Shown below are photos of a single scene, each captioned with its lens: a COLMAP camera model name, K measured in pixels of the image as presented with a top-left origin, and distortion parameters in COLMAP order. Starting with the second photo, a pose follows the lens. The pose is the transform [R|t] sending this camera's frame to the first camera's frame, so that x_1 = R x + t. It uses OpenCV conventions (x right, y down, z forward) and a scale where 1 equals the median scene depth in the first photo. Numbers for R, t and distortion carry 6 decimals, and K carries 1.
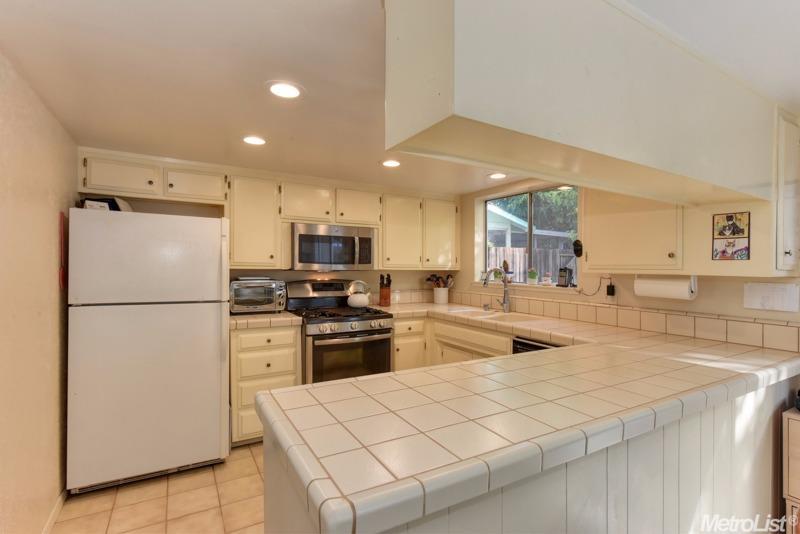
lens RADIAL K [[396.6, 0, 419.3], [0, 396.6, 271.3], [0, 0, 1]] dist [0.004822, -0.002178]
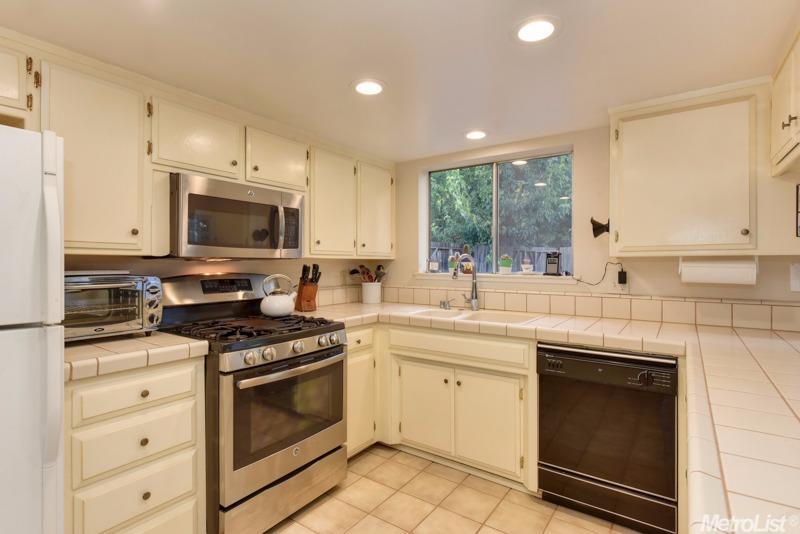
lens RADIAL K [[396.6, 0, 405.6], [0, 396.6, 262.1], [0, 0, 1]] dist [0.004822, -0.002178]
pose [[0.915211, -0.009712, 0.402858, -0.260961], [0.015083, 0.999835, -0.010163, 0.015284], [-0.402692, 0.015377, 0.915206, 0.373958]]
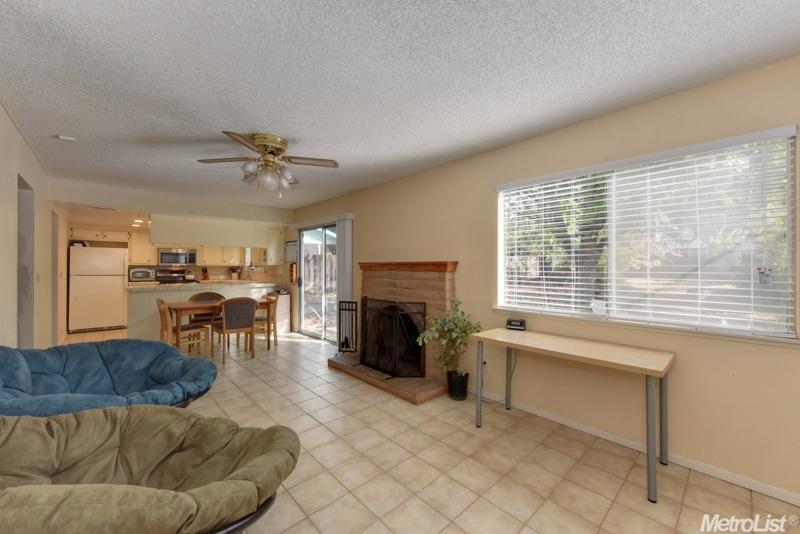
lens RADIAL K [[318.8, 0, 409.4], [0, 318.8, 264.5], [0, 0, 1]] dist [0.006977, -0.000364]
pose [[0.979251, -0.006139, 0.202558, 0.970411], [0.010229, 0.999764, -0.019153, 0.051589], [-0.202393, 0.020828, 0.979083, -1.574171]]
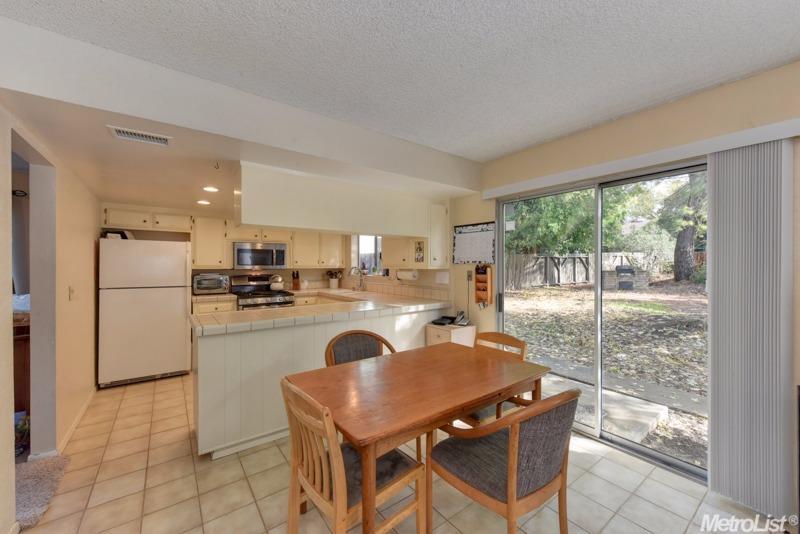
lens RADIAL K [[318.8, 0, 411.3], [0, 318.8, 263.6], [0, 0, 1]] dist [0.006977, -0.000364]
pose [[0.994923, -0.011867, 0.099936, 0.332777], [0.013560, 0.999776, -0.016278, 0.005886], [-0.099720, 0.017551, 0.994861, -0.495454]]
